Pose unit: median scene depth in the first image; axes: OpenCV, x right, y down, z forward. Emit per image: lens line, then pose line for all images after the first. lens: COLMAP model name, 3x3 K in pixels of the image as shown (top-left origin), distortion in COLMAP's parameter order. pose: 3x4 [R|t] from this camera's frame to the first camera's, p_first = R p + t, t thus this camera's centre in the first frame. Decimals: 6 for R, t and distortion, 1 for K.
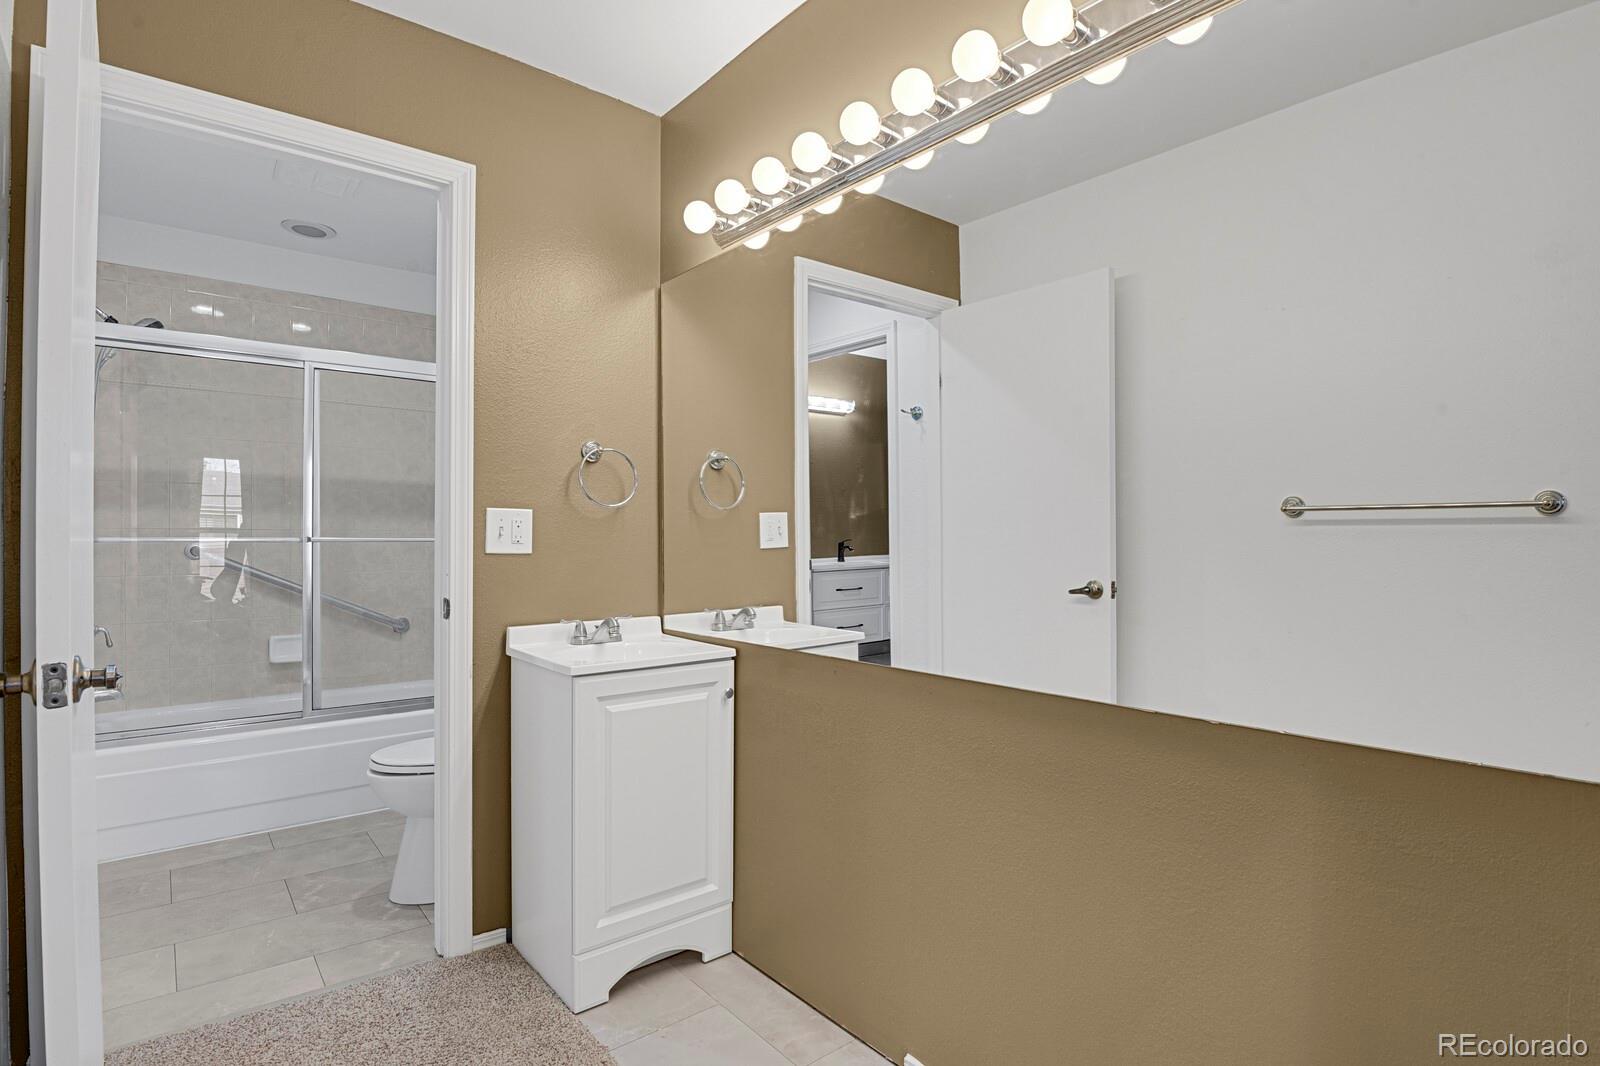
lens RADIAL K [[784.1, 0, 787.2], [0, 784.1, 528.4], [0, 0, 1]] dist [-0.021485, -0.004471]
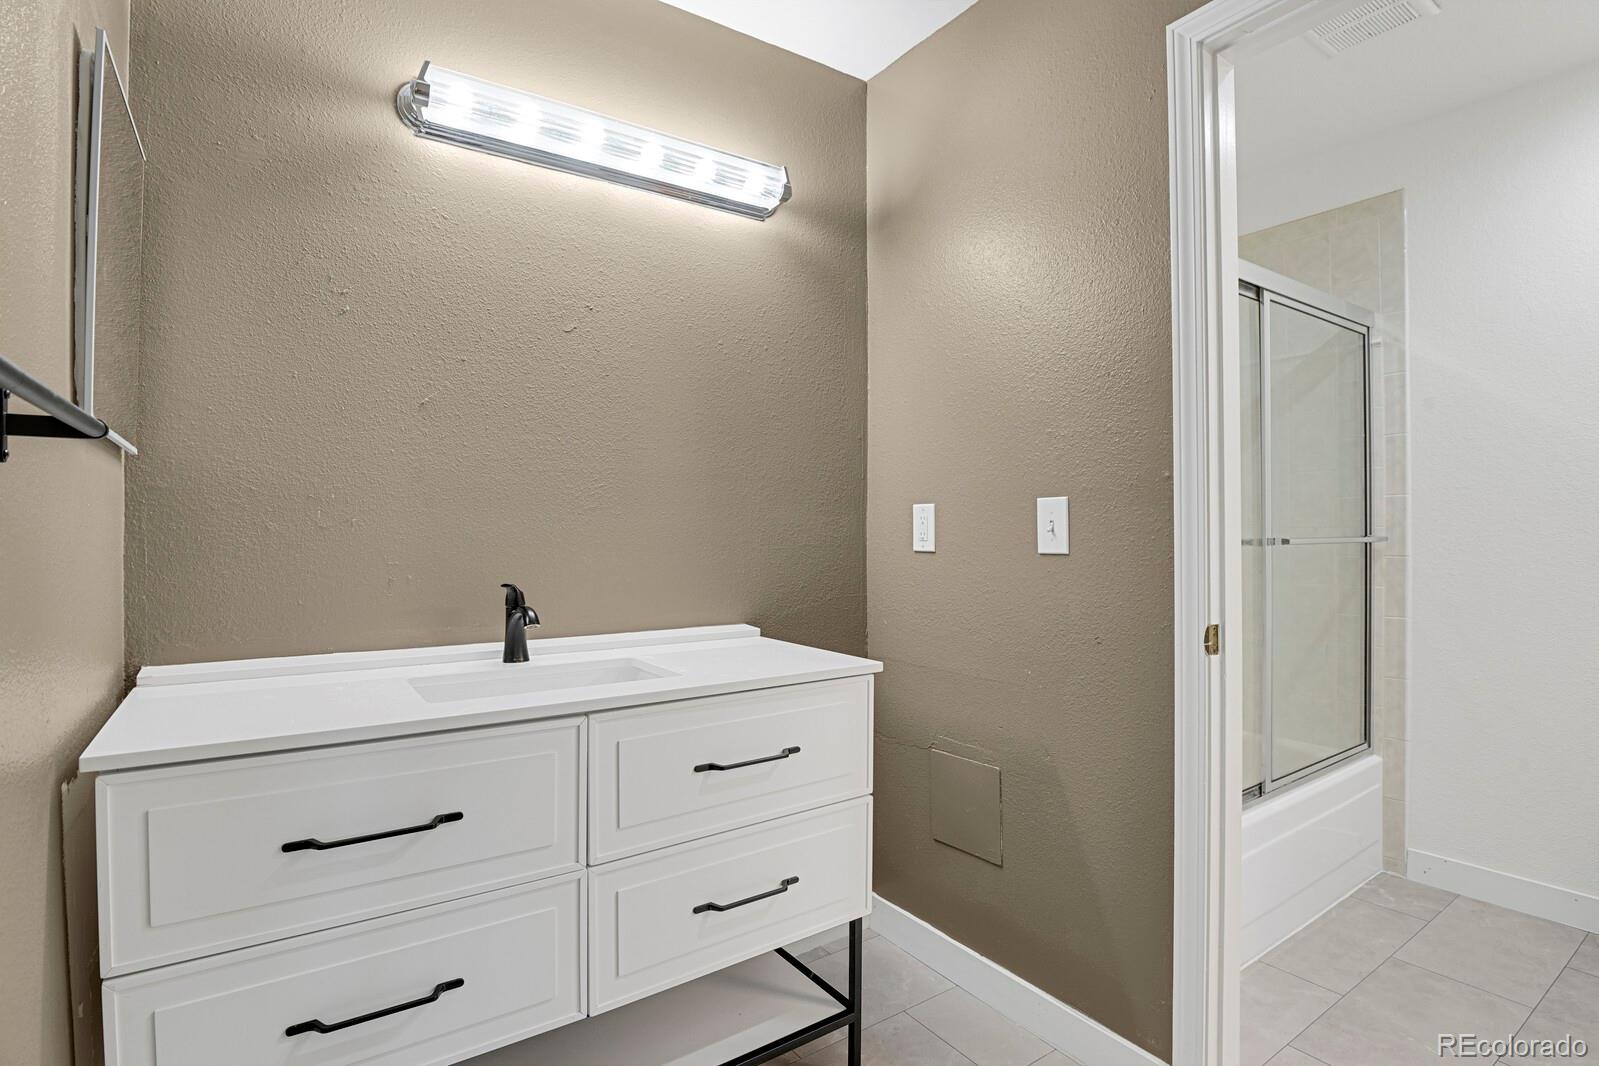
lens RADIAL K [[783.6, 0, 809.1], [0, 783.6, 528.9], [0, 0, 1]] dist [-0.021485, -0.004471]
pose [[0.997300, -0.007636, -0.073041, -0.652346], [0.007560, 0.999971, -0.001304, 0.001051], [0.073049, 0.000748, 0.997328, 0.175927]]
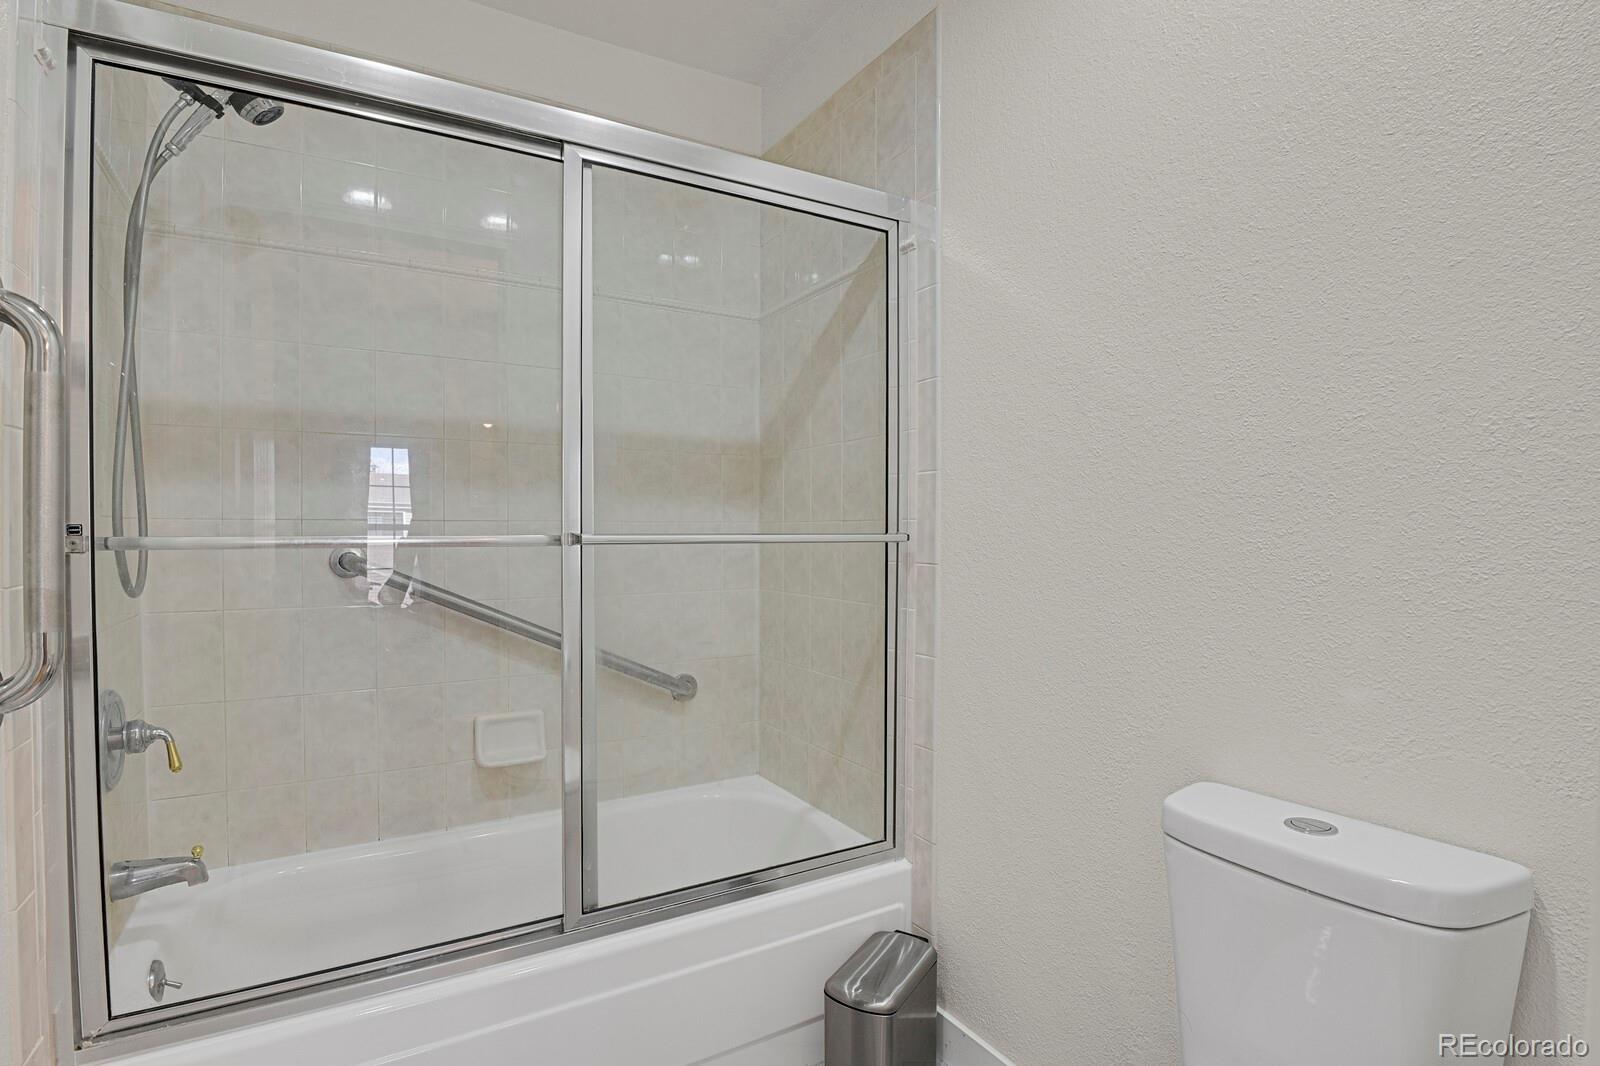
lens RADIAL K [[784.1, 0, 804.1], [0, 784.1, 534.0], [0, 0, 1]] dist [-0.021485, -0.004471]
pose [[0.989967, -0.003168, -0.141262, -0.280155], [0.004728, 0.999931, 0.010711, 0.004516], [0.141218, -0.011271, 0.989914, 0.380867]]
